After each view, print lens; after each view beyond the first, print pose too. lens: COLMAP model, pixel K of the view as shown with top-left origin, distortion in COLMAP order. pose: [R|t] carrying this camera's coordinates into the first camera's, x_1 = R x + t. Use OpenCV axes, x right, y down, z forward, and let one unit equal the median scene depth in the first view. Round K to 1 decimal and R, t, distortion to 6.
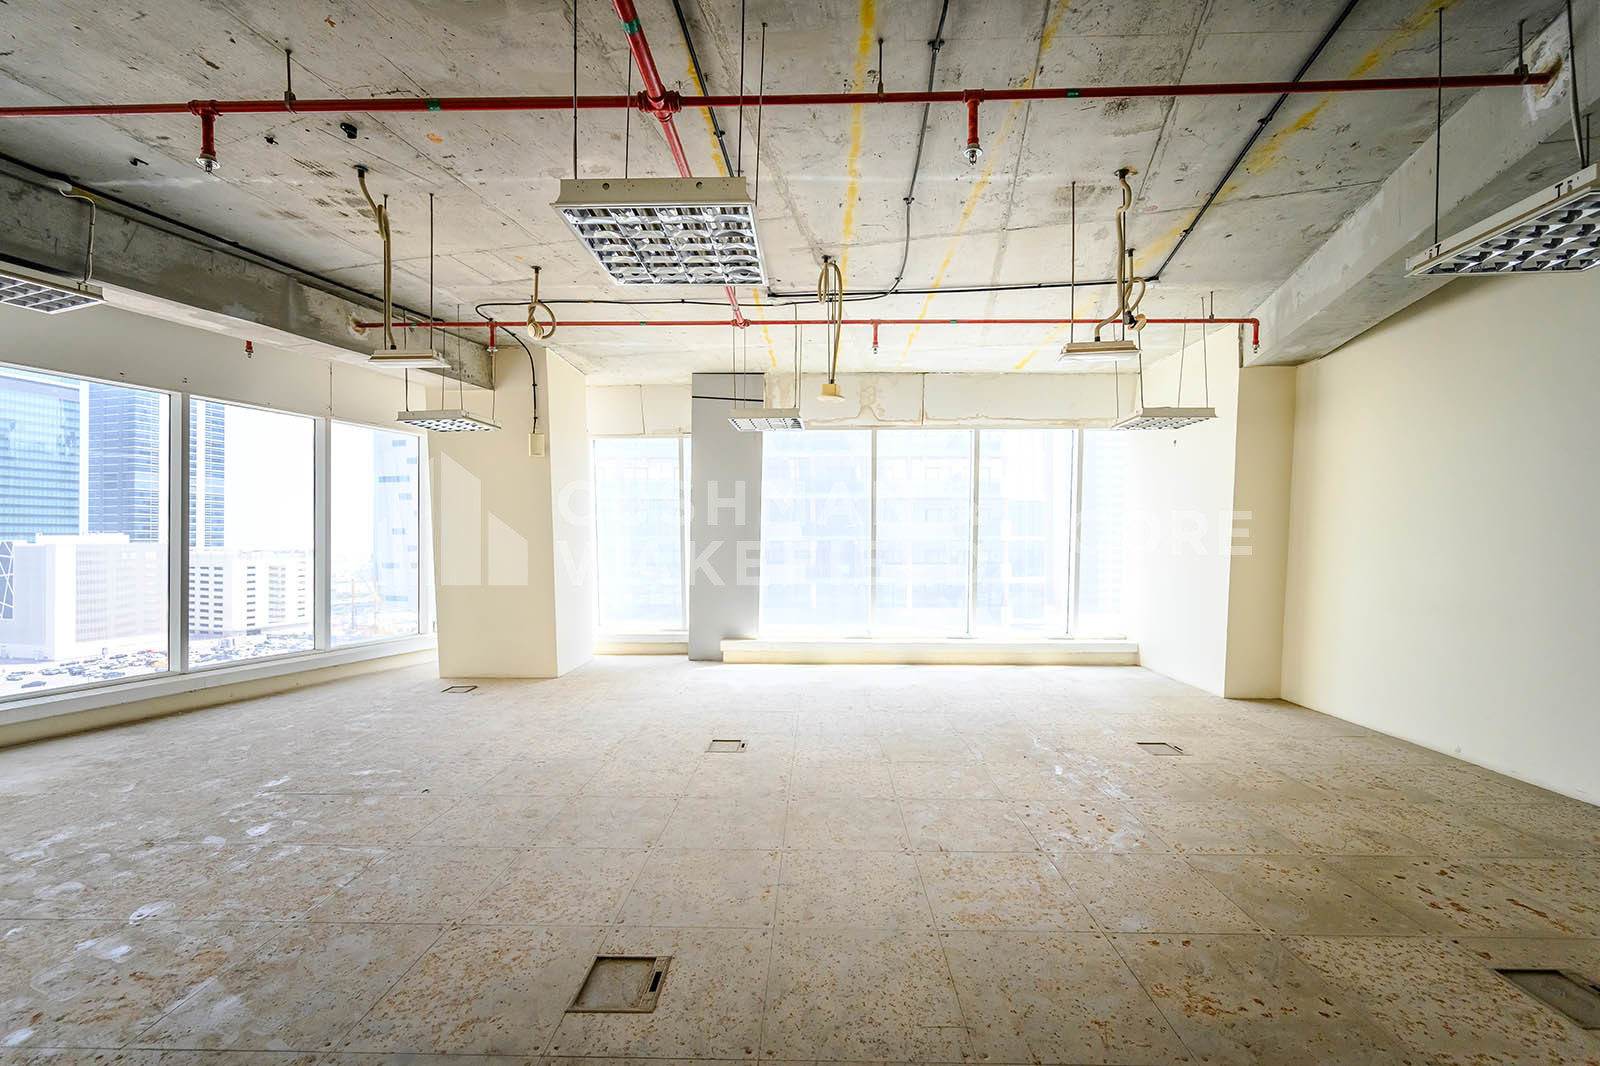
lens RADIAL K [[634.1, 0, 800.0], [0, 634.1, 533.0], [0, 0, 1]] dist [0.001256, 0.000195]
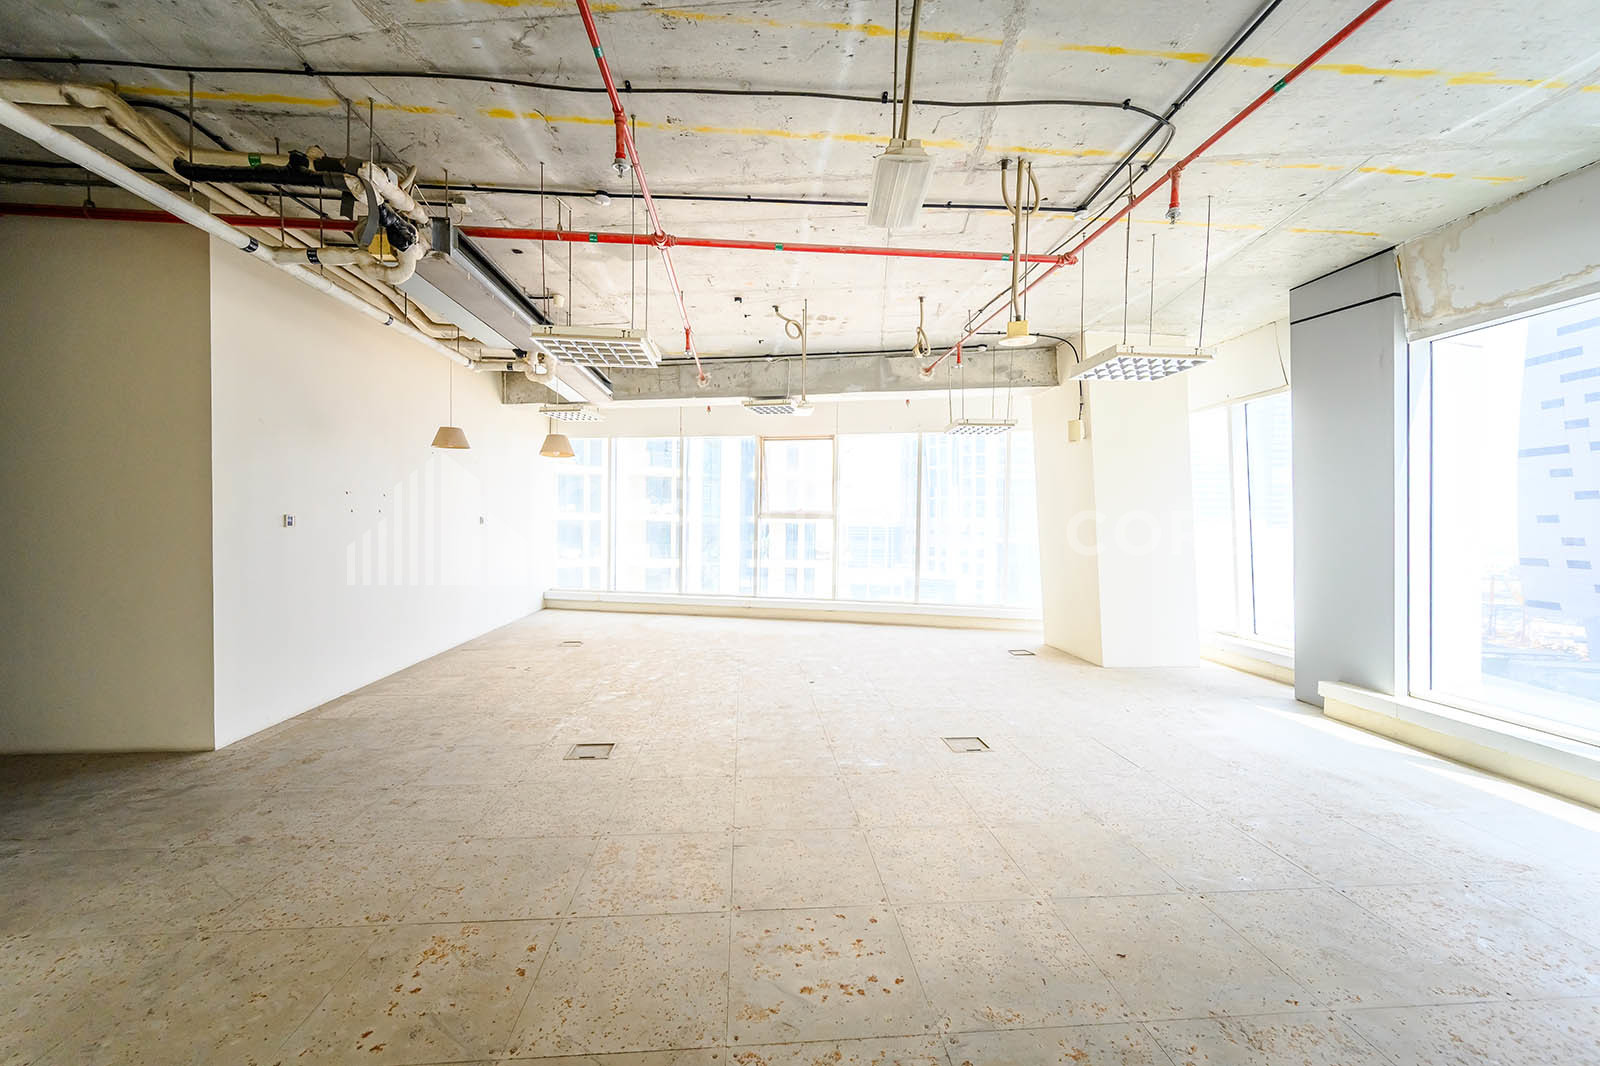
lens RADIAL K [[618.6, 0, 800.0], [0, 618.6, 533.0], [0, 0, 1]] dist [-0.001176, -0.000207]
pose [[0.131582, 0.021824, -0.991065, 0.740900], [-0.001886, 0.999761, 0.021766, 0.004273], [0.991303, -0.000995, 0.131592, 0.626586]]
